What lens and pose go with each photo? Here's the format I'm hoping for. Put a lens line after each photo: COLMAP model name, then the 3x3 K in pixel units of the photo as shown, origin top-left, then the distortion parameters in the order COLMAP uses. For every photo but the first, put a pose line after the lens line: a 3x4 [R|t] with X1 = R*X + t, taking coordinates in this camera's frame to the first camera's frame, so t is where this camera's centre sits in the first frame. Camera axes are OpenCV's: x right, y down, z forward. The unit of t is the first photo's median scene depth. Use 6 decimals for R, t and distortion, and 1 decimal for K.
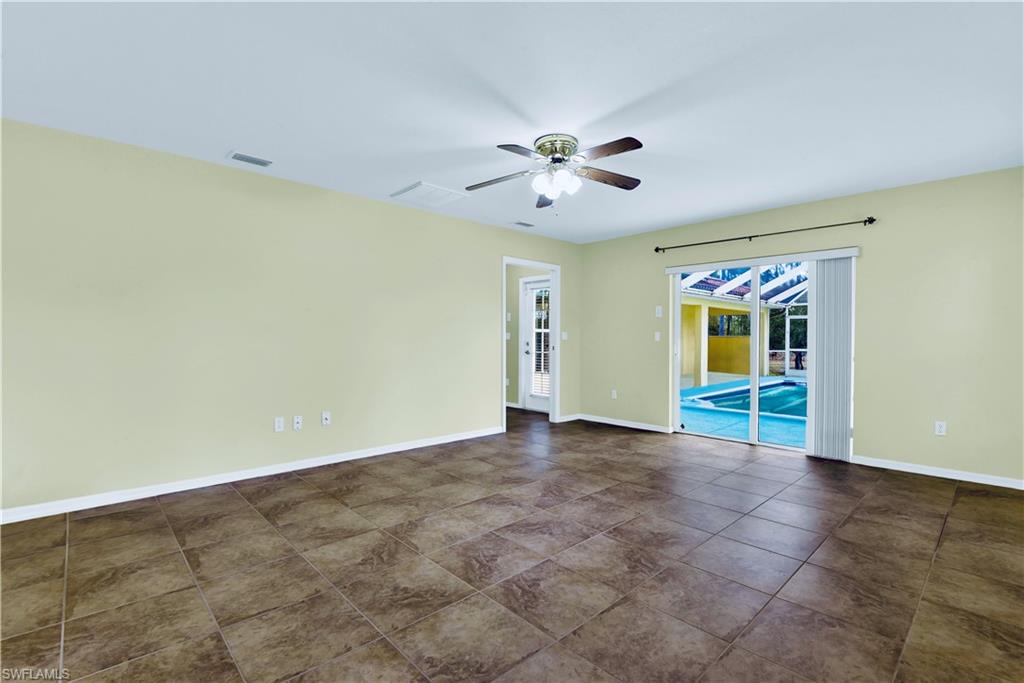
lens RADIAL K [[467.6, 0, 511.3], [0, 467.6, 340.7], [0, 0, 1]] dist [-0.000057, -0.002330]
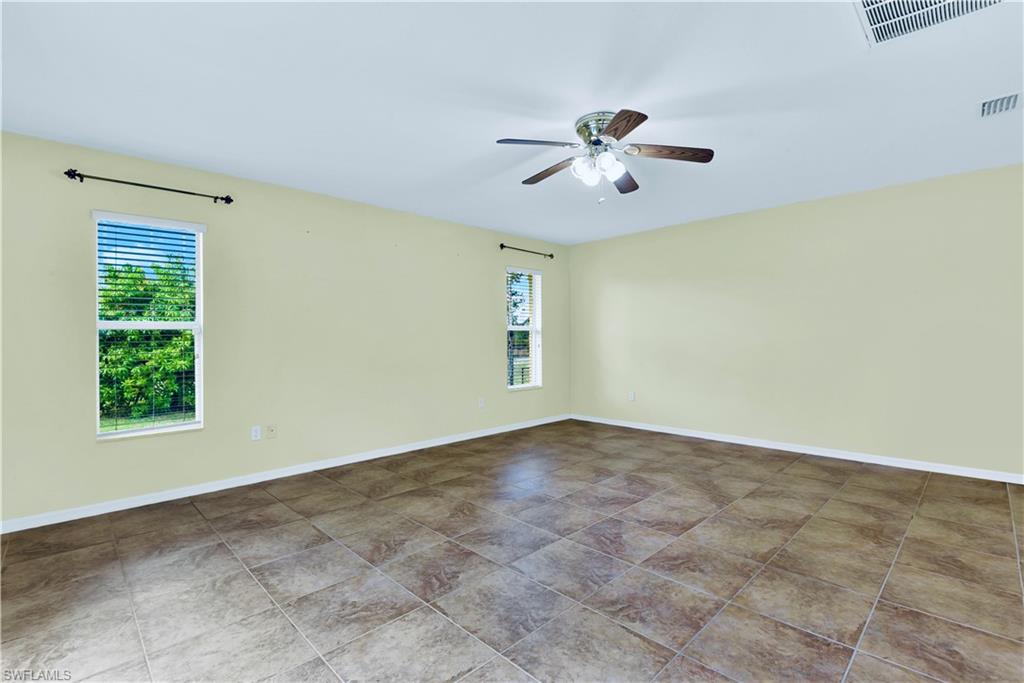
lens RADIAL K [[467.6, 0, 512.5], [0, 467.6, 339.3], [0, 0, 1]] dist [-0.000057, -0.002330]
pose [[-0.999728, 0.004488, -0.022904, 0.307726], [0.004196, 0.999909, 0.012786, -0.020321], [0.022959, 0.012687, -0.999656, 2.052526]]
